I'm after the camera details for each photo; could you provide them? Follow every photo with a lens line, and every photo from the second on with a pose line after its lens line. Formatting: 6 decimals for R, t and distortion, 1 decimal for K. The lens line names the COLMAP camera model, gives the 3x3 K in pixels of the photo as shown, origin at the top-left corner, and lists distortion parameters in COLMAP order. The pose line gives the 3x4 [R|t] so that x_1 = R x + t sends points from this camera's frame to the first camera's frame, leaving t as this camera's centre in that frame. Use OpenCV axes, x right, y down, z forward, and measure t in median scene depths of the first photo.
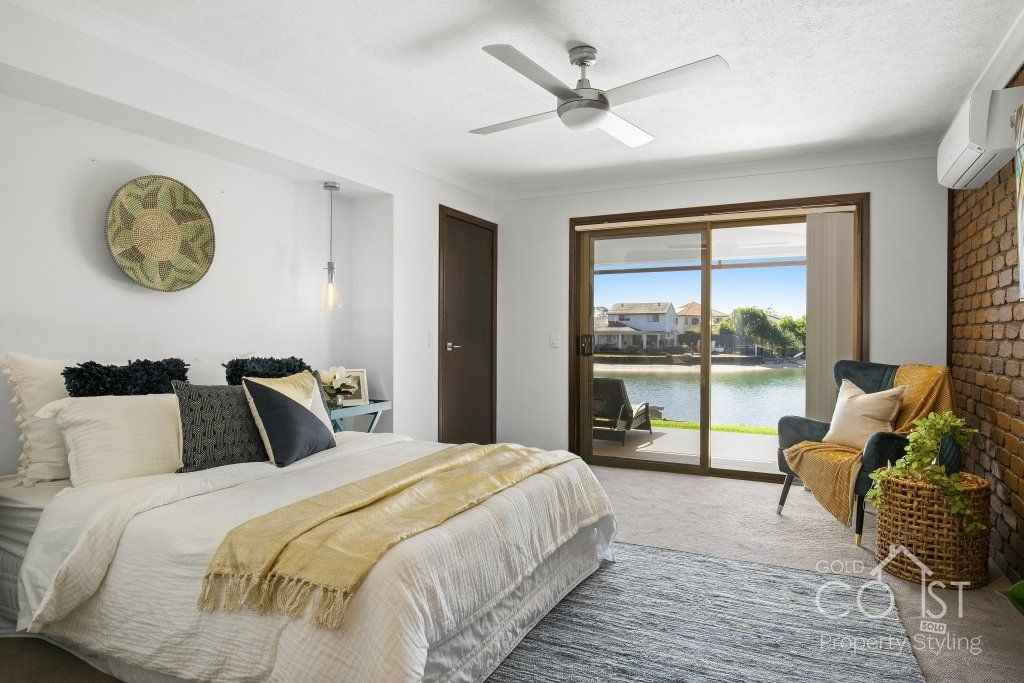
lens RADIAL K [[612.0, 0, 512.0], [0, 612.0, 341.5], [0, 0, 1]] dist [-0.004871, -0.001782]
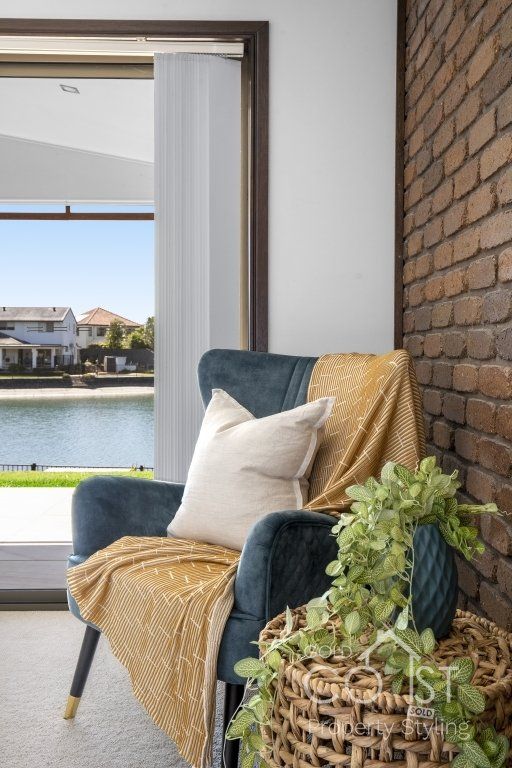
lens RADIAL K [[559.5, 0, 256.0], [0, 559.5, 384.0], [0, 0, 1]] dist [0.001775, 0.000423]
pose [[0.904537, -0.013999, 0.426165, 0.420281], [0.007431, 0.999827, 0.017071, 0.055237], [-0.426330, -0.012274, 0.904485, 0.649825]]
